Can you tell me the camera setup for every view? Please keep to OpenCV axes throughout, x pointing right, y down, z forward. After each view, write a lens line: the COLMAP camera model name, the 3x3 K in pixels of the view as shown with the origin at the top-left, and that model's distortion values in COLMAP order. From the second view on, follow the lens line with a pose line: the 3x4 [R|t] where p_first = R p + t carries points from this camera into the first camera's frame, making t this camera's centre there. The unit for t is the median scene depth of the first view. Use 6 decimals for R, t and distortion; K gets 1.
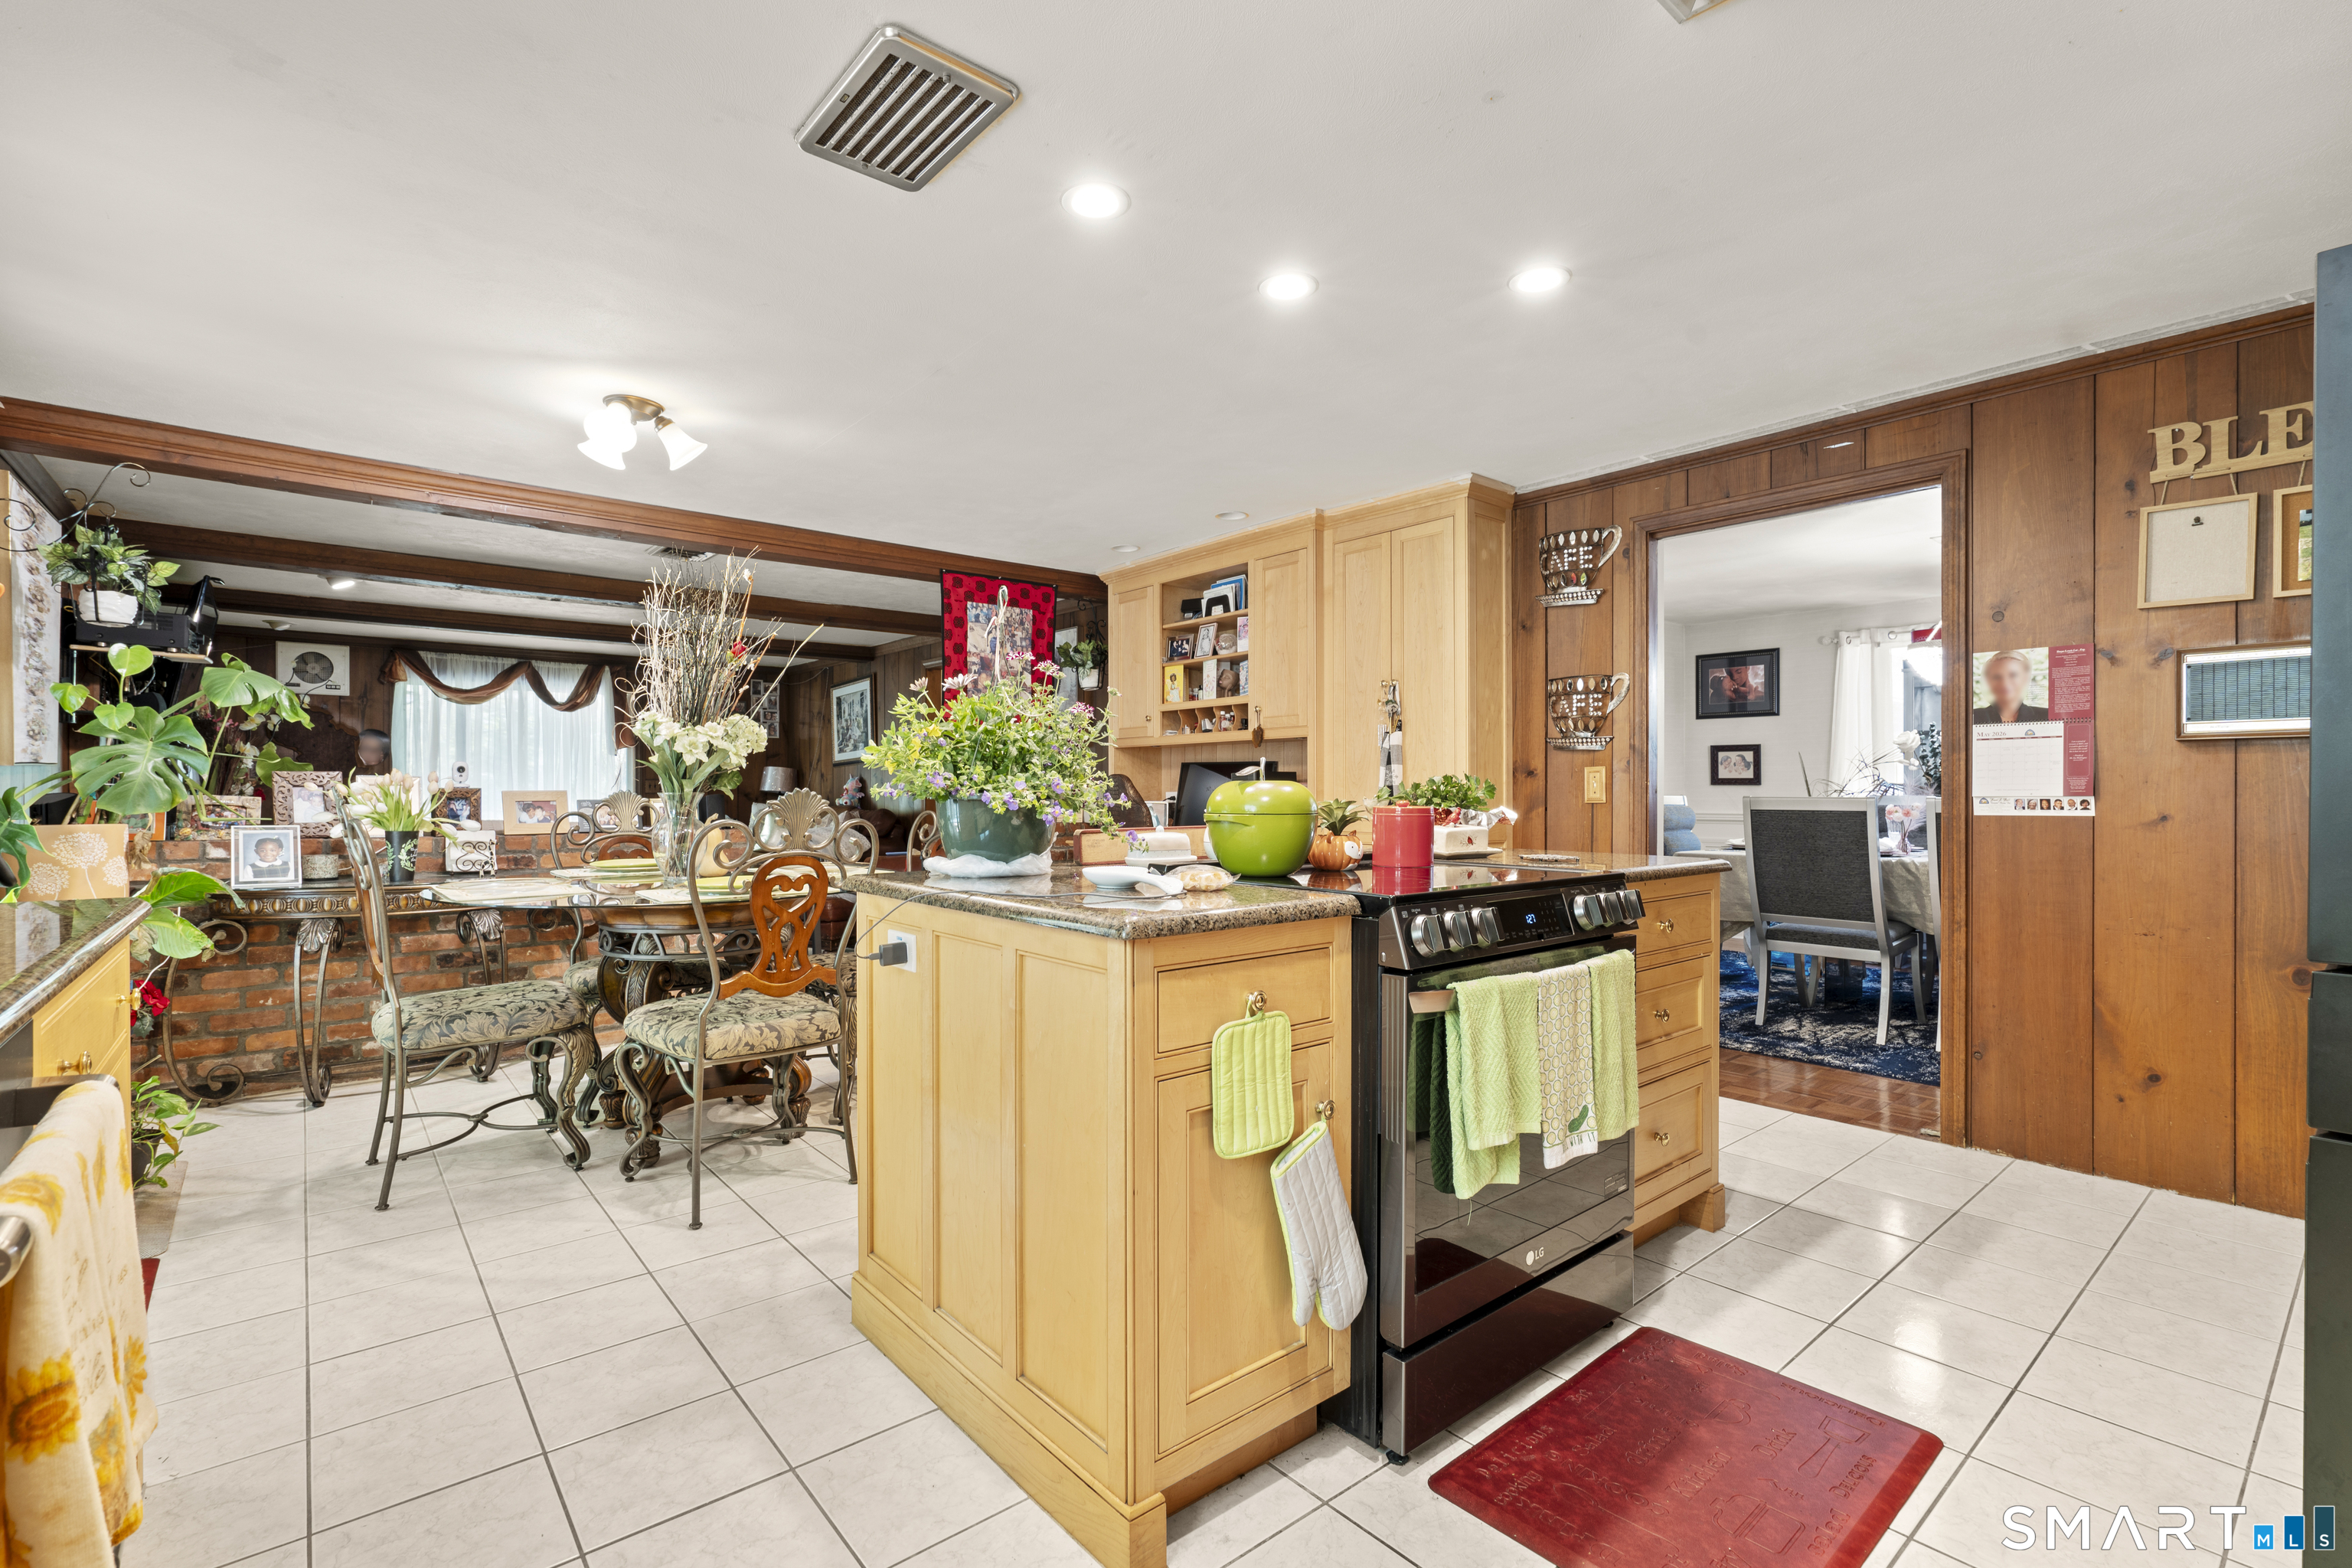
lens RADIAL K [[1050.8, 0, 1180.8], [0, 1050.8, 790.3], [0, 0, 1]] dist [-0.010627, 0.003753]
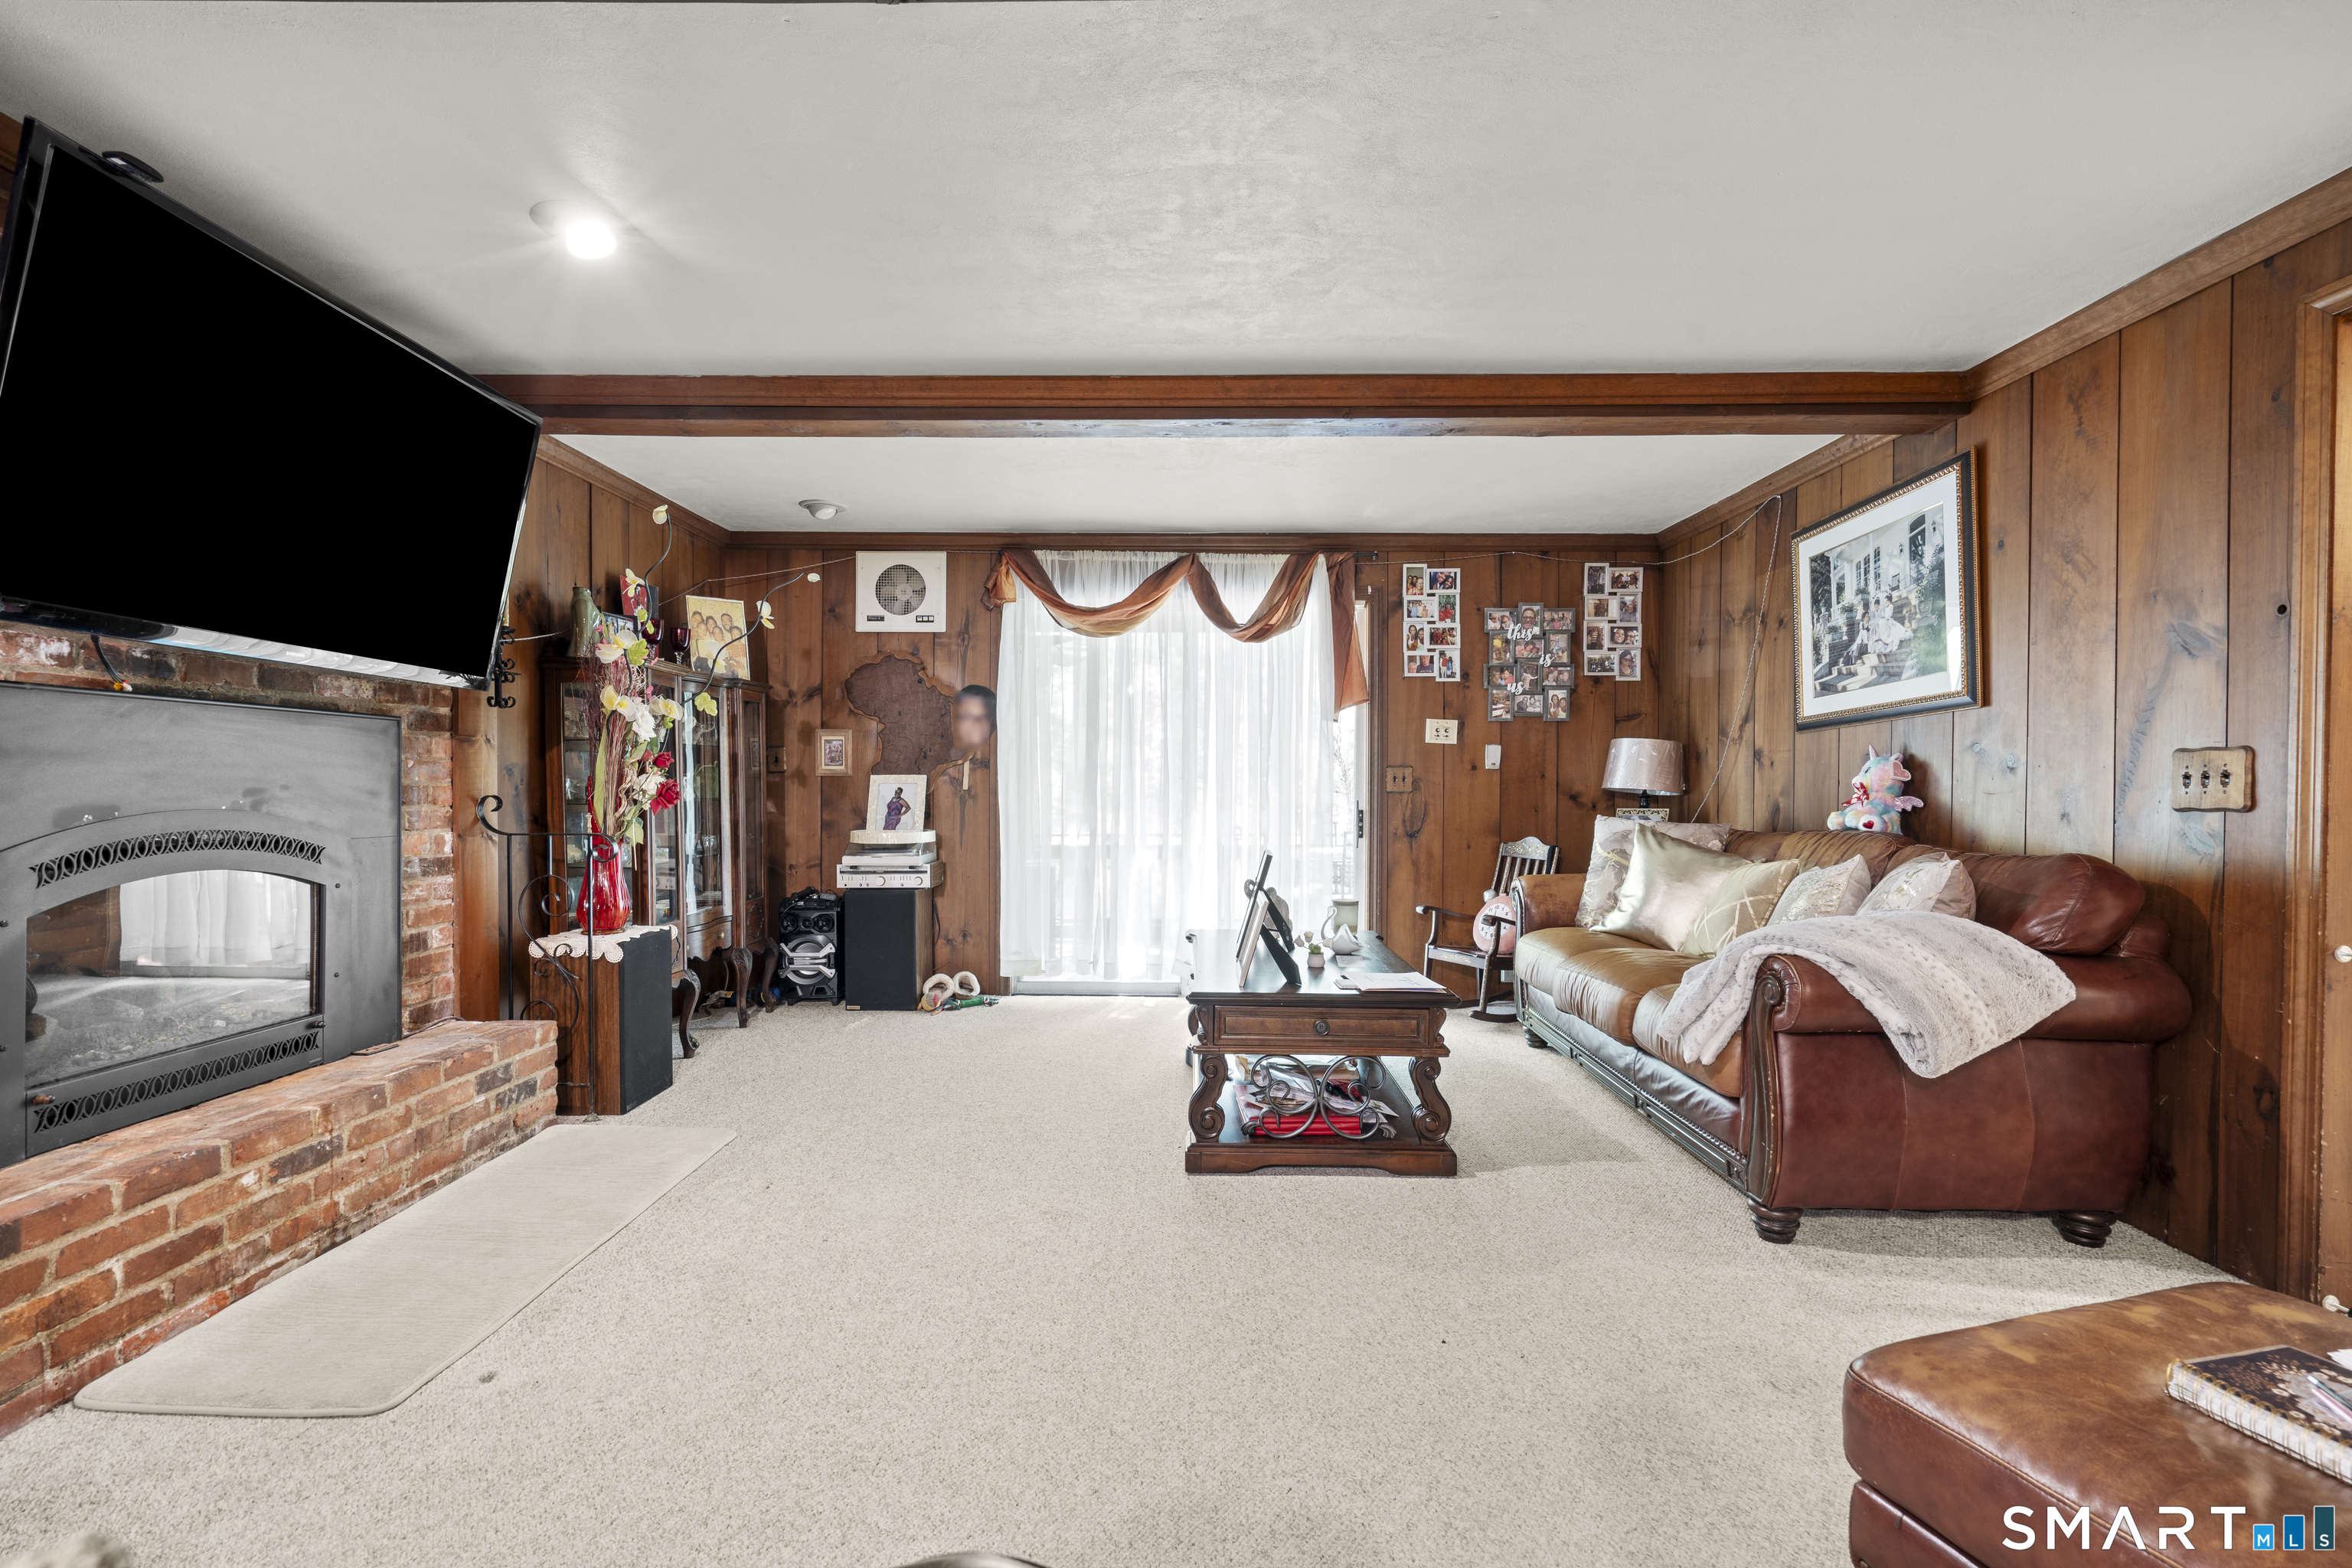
lens RADIAL K [[1050.8, 0, 1177.2], [0, 1050.8, 785.6], [0, 0, 1]] dist [-0.010627, 0.003753]
pose [[0.754217, 0.004106, -0.656612, -0.264994], [-0.003102, 0.999992, 0.002690, -0.001968], [0.656618, 0.000008, 0.754224, 0.576738]]
